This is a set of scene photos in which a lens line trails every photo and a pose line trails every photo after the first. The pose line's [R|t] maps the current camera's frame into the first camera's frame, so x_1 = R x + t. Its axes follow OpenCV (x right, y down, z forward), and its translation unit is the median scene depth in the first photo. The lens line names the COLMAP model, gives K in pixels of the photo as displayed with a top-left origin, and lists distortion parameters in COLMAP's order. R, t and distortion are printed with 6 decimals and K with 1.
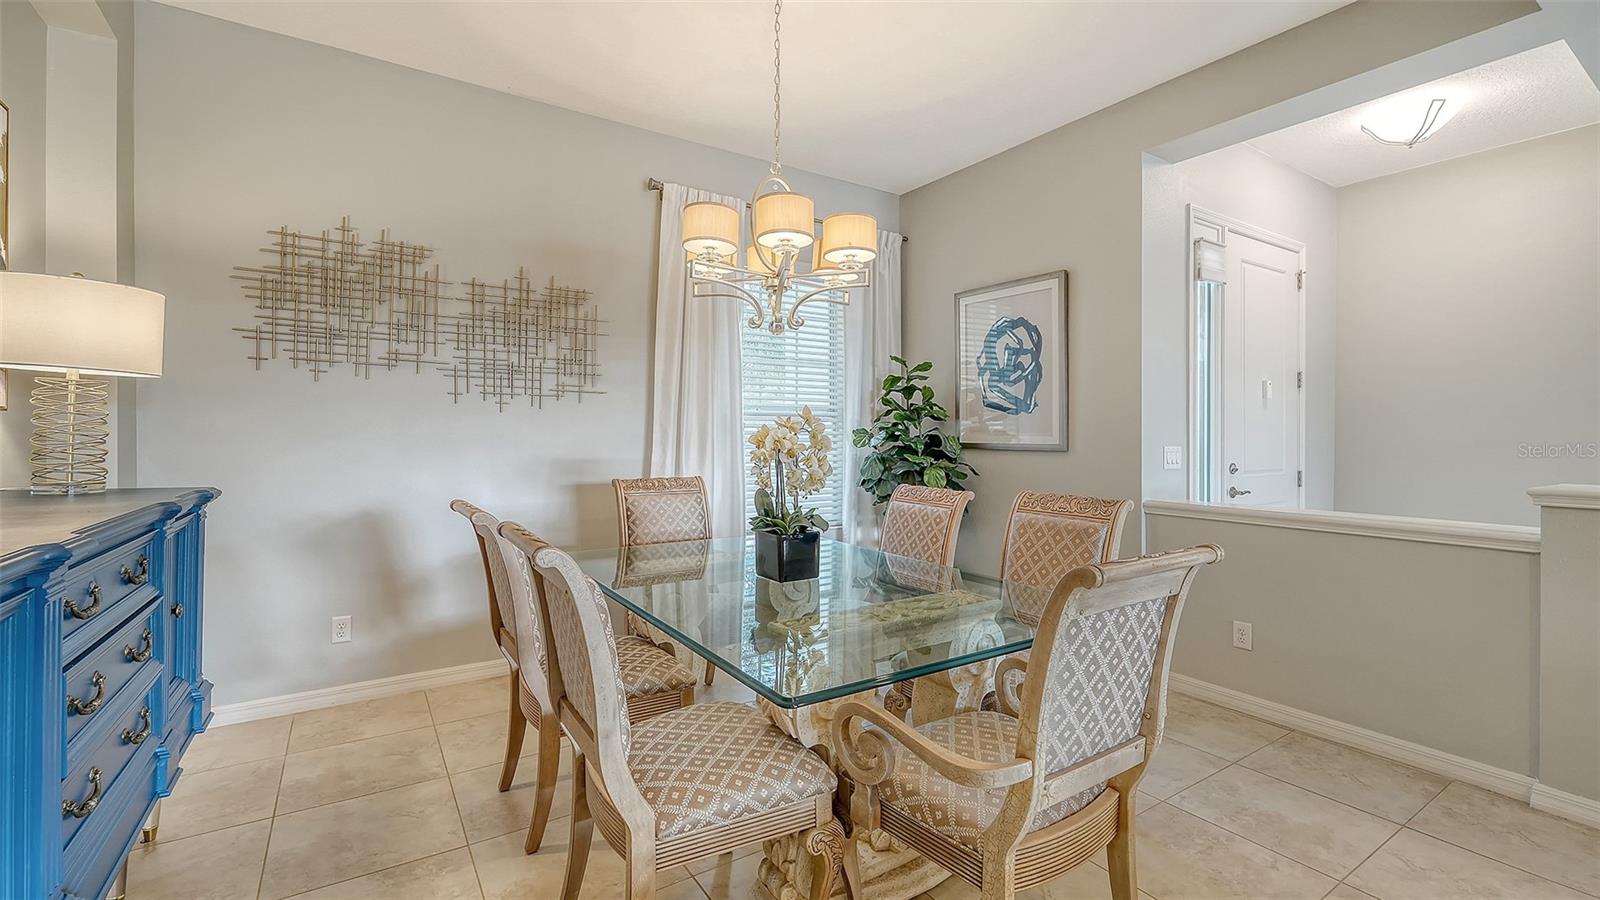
lens RADIAL K [[672.1, 0, 800.0], [0, 672.1, 450.0], [0, 0, 1]] dist [-0.000436, -0.000011]
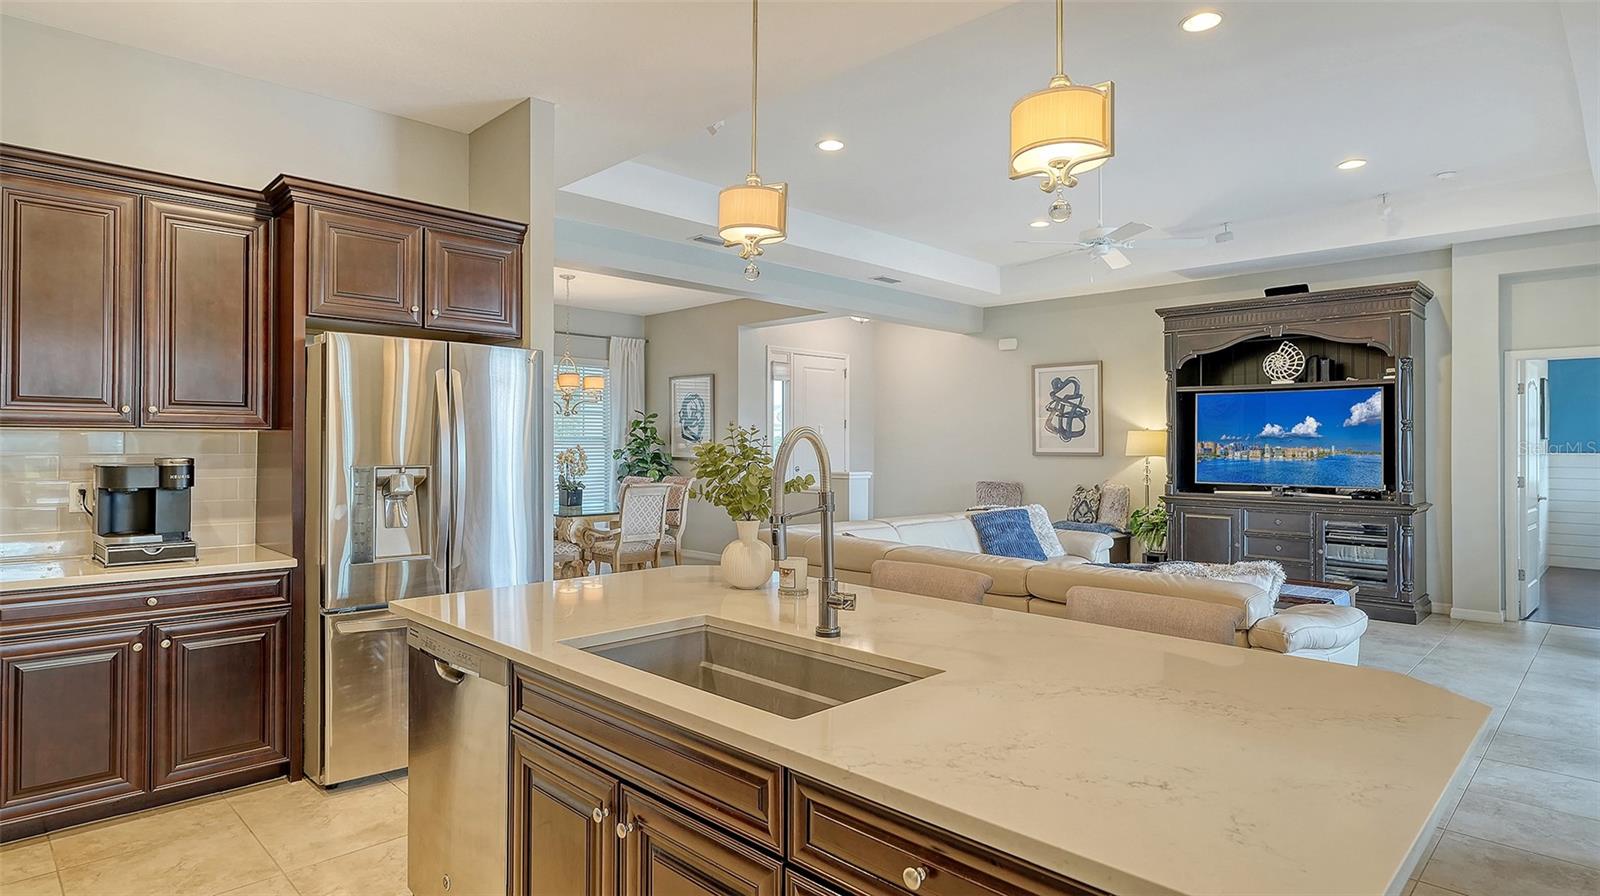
lens RADIAL K [[852.7, 0, 800.0], [0, 852.7, 448.0], [0, 0, 1]] dist [-0.037117, 0.000104]
pose [[0.979352, -0.004156, 0.202120, 0.111768], [0.007991, 0.999803, -0.018163, 0.011492], [-0.202005, 0.019403, 0.979192, -1.469544]]
